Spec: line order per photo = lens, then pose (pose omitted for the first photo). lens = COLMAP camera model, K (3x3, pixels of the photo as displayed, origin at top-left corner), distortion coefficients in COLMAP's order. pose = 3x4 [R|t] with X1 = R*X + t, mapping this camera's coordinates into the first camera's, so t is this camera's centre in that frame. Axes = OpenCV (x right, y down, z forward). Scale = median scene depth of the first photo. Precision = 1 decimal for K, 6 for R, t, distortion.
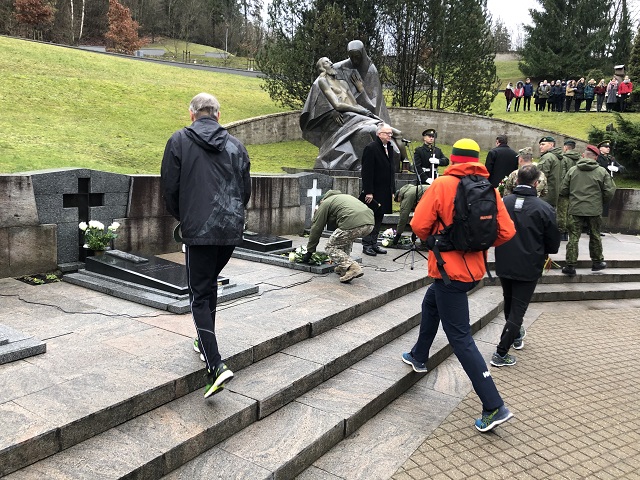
lens RADIAL K [[530.7, 0, 316.7], [0, 530.7, 227.4], [0, 0, 1]] dist [0.039257, -0.006132]
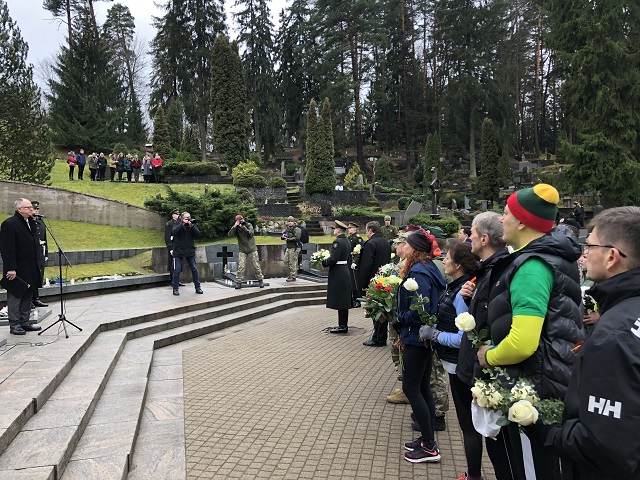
lens RADIAL K [[530.7, 0, 316.7], [0, 530.7, 227.4], [0, 0, 1]] dist [0.039257, -0.006132]
pose [[0.672378, -0.049650, 0.738541, -0.107559], [0.138566, 0.988552, -0.059695, -0.001719], [-0.727122, 0.142474, 0.671561, -0.035766]]
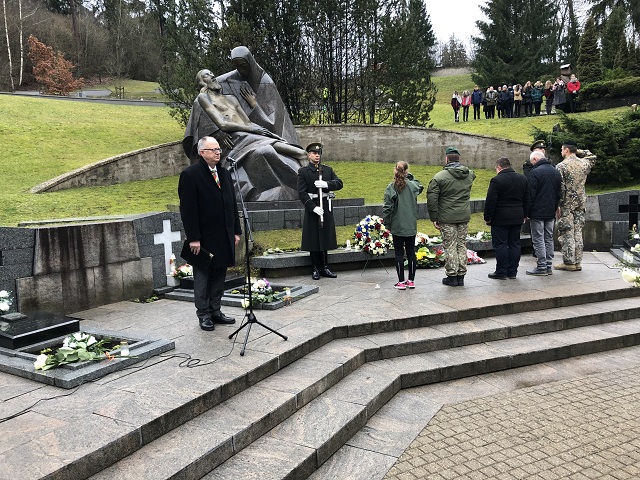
lens RADIAL K [[530.7, 0, 316.7], [0, 530.7, 227.4], [0, 0, 1]] dist [0.039257, -0.006132]
pose [[0.995365, -0.088023, 0.038730, 0.110312], [0.089859, 0.994771, -0.048539, -0.015269], [-0.034255, 0.051794, 0.998070, 0.145902]]
